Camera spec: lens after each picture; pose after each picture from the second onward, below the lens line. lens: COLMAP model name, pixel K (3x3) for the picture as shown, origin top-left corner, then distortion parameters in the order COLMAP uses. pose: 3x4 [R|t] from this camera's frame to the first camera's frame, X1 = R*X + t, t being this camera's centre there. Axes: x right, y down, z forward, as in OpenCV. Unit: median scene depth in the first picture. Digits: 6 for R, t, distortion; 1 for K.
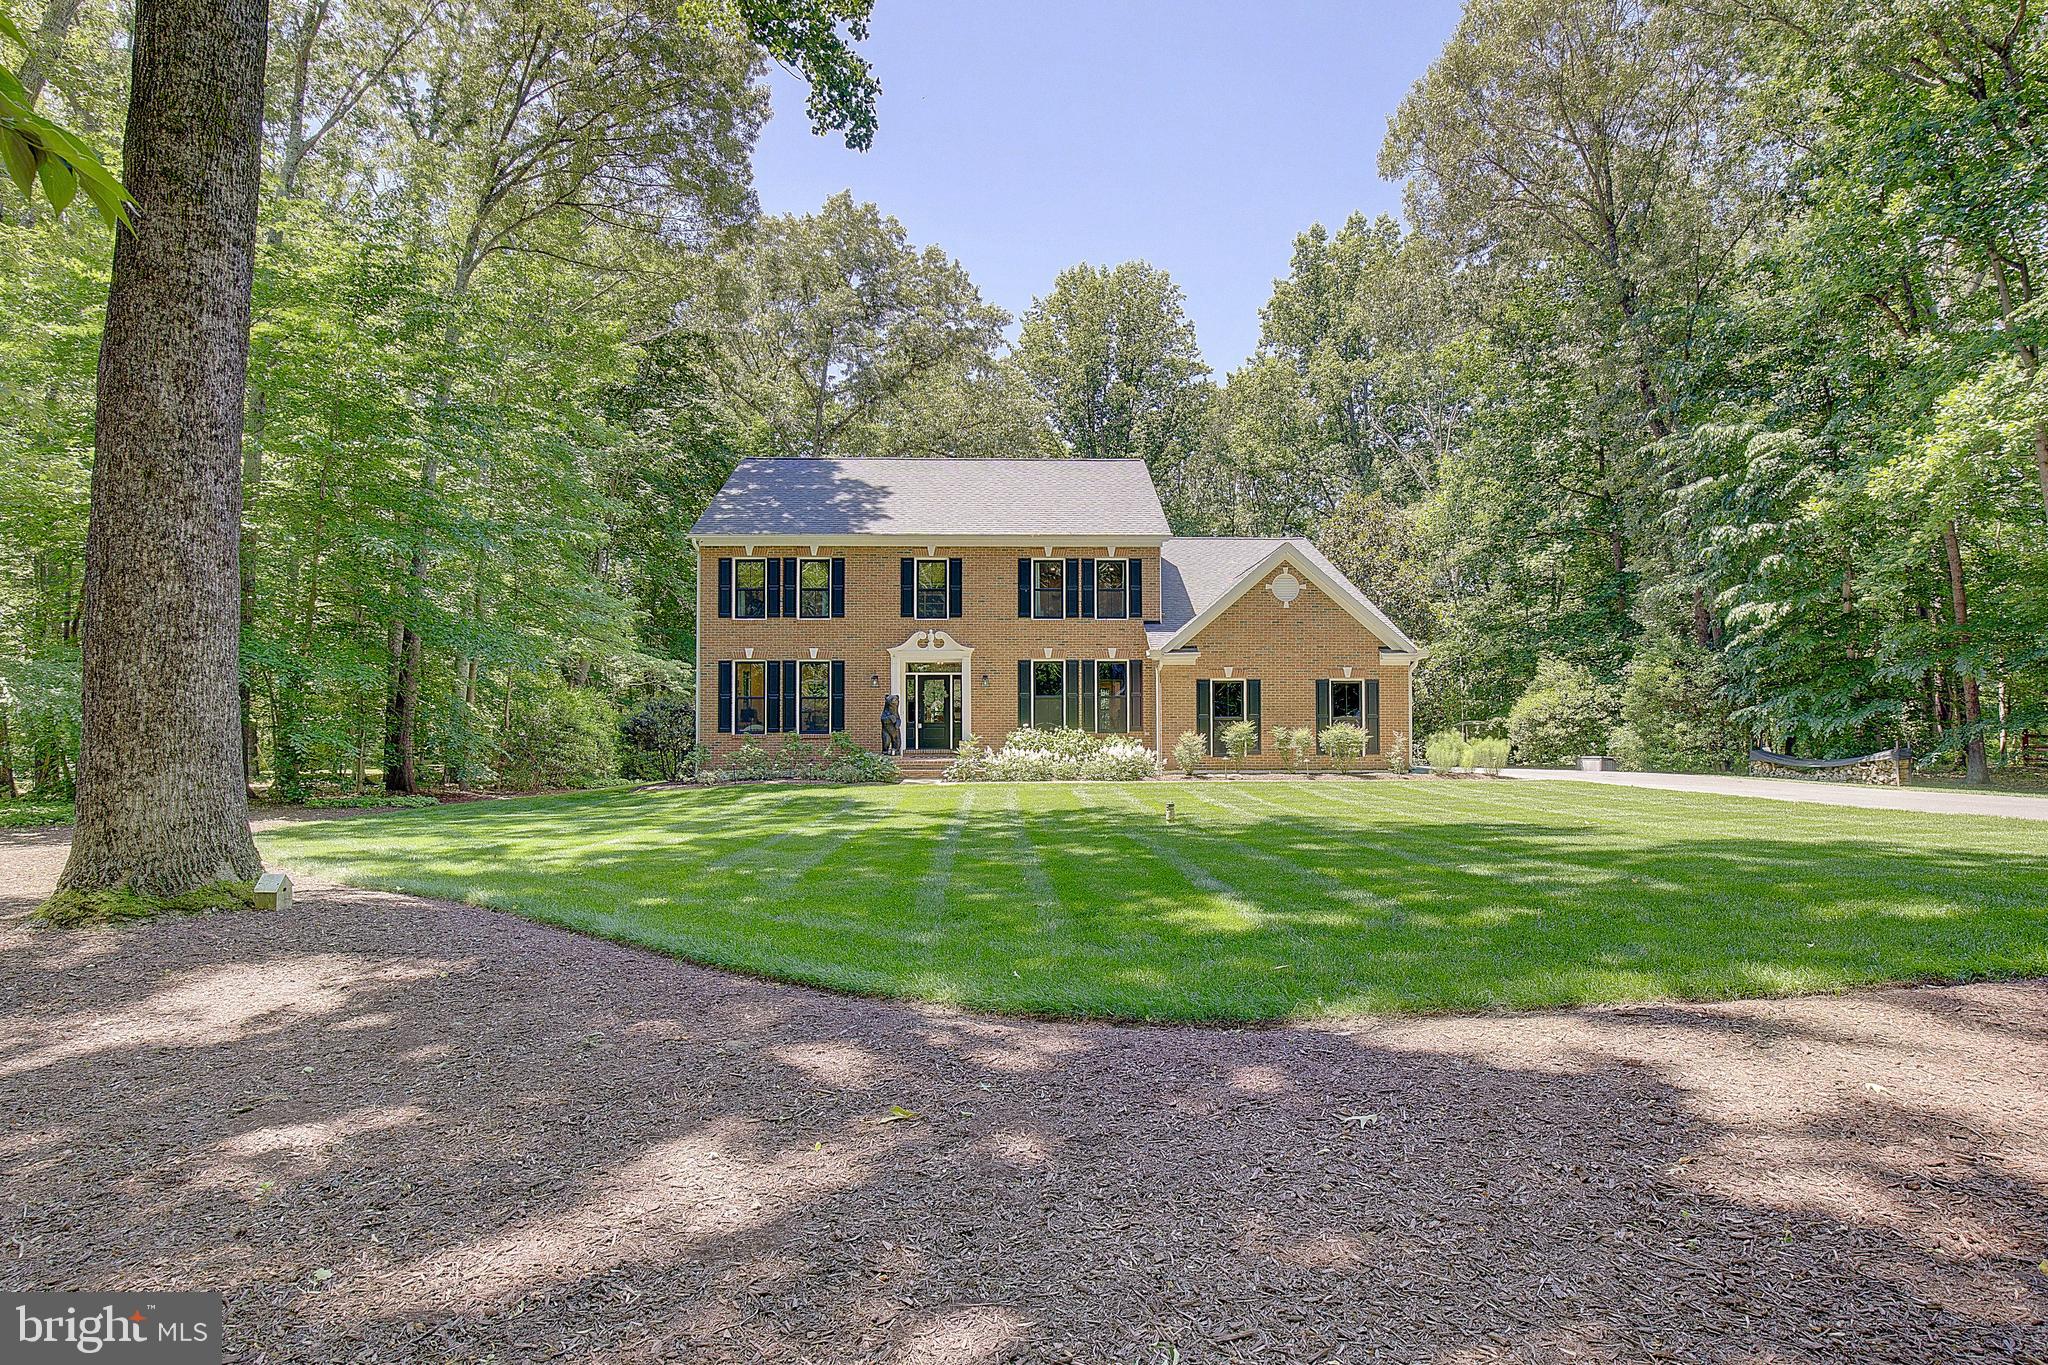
lens RADIAL K [[889.9, 0, 1030.5], [0, 889.9, 736.3], [0, 0, 1]] dist [-0.018452, -0.000047]
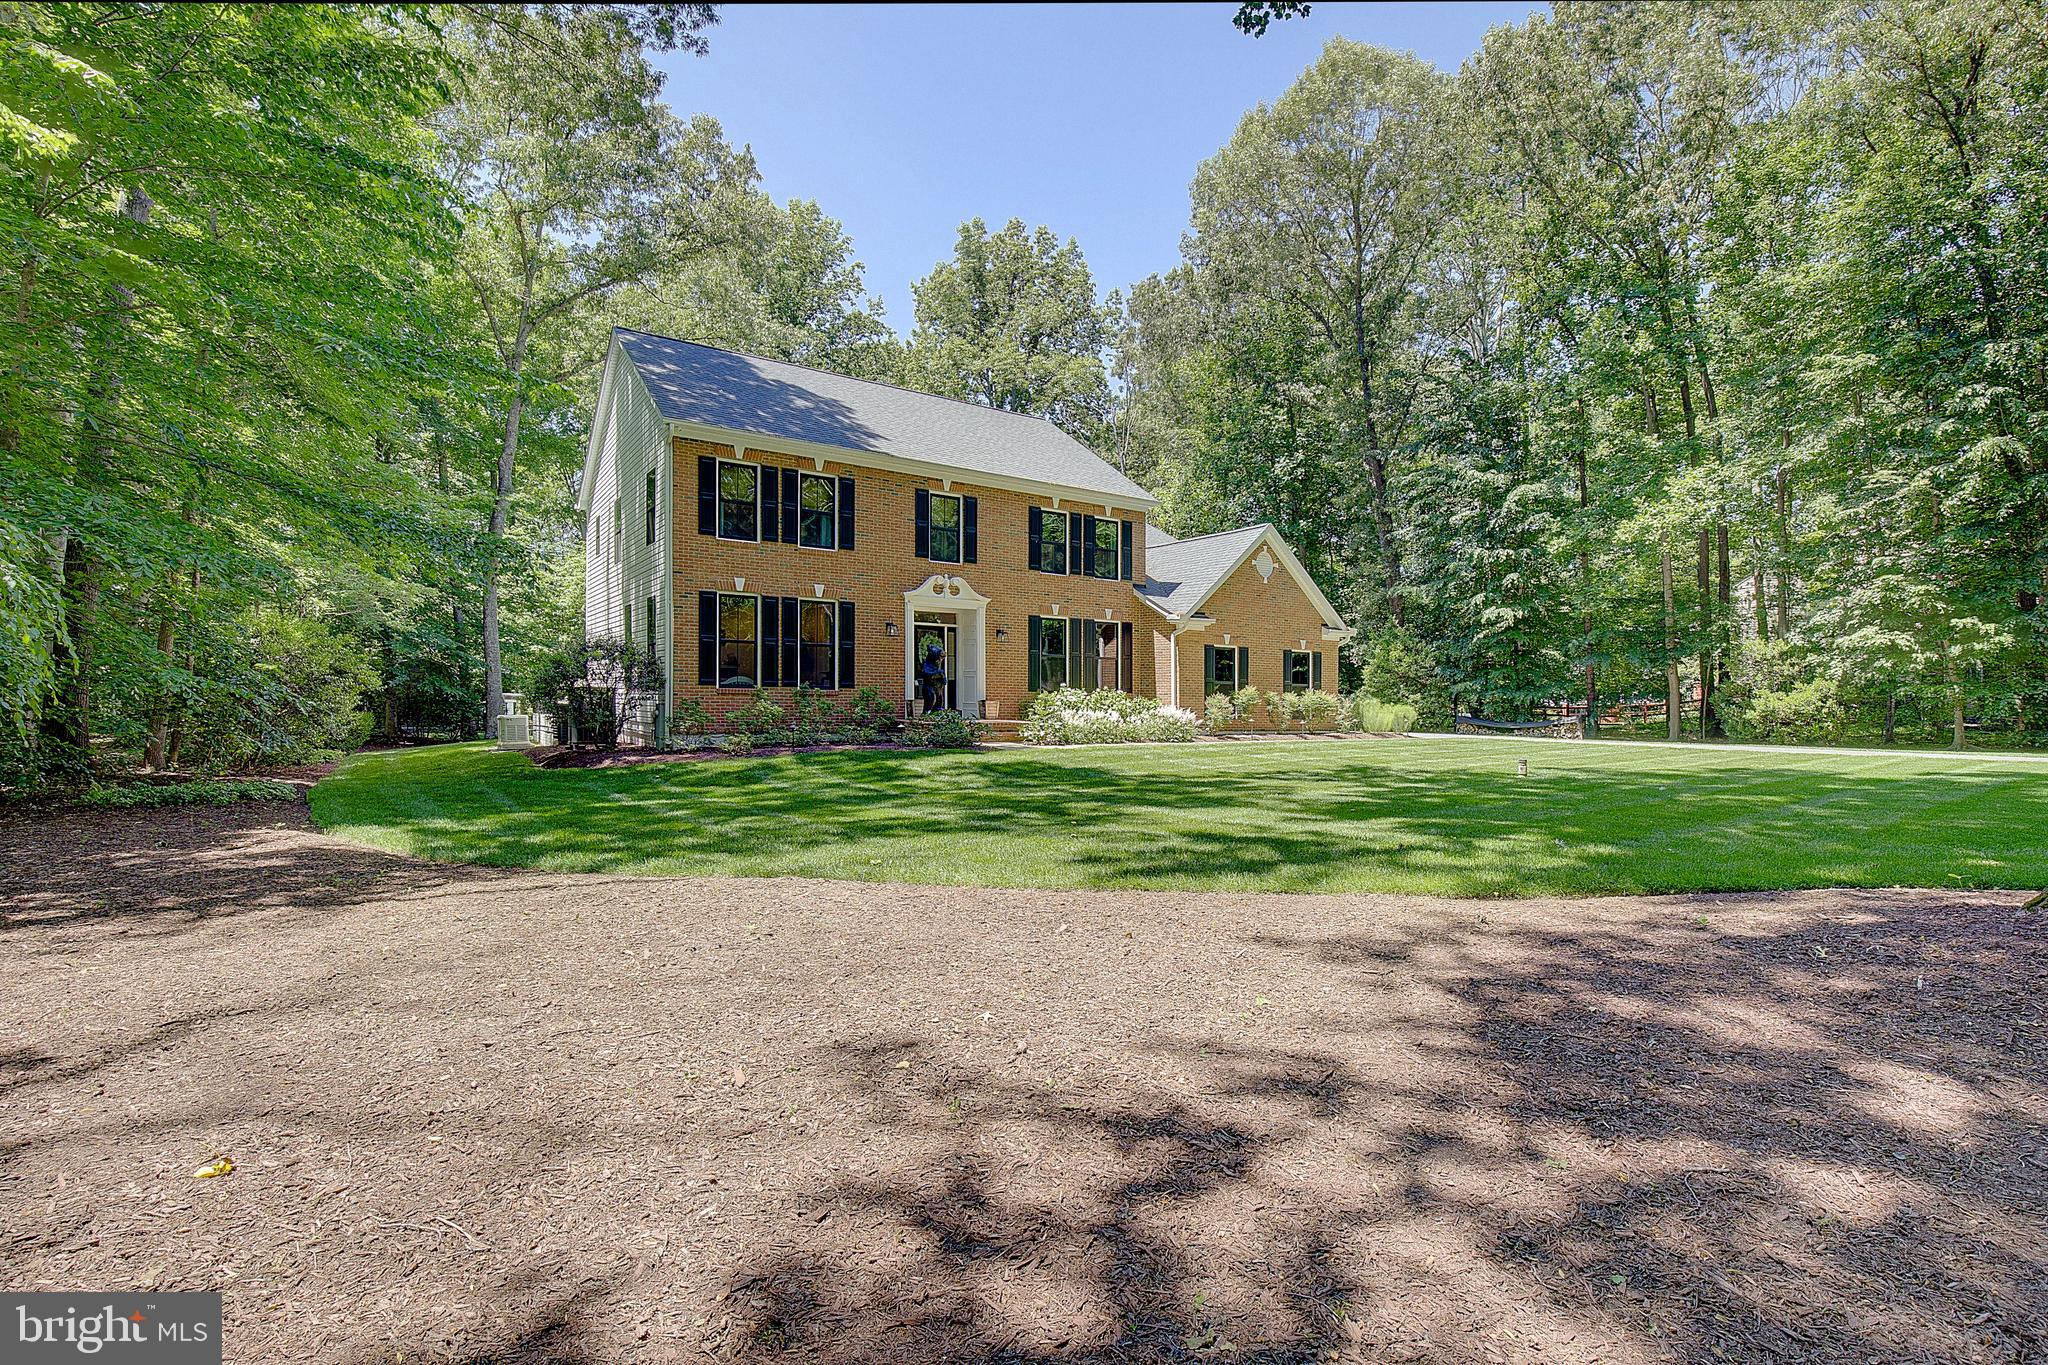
lens RADIAL K [[890.3, 0, 1024.0], [0, 890.3, 682.5], [0, 0, 1]] dist [0.000312, 0.000074]
pose [[0.852852, 0.023641, 0.521618, -0.503174], [-0.012218, 0.999605, -0.025327, 0.008523], [-0.522010, 0.015227, 0.852803, 0.210747]]
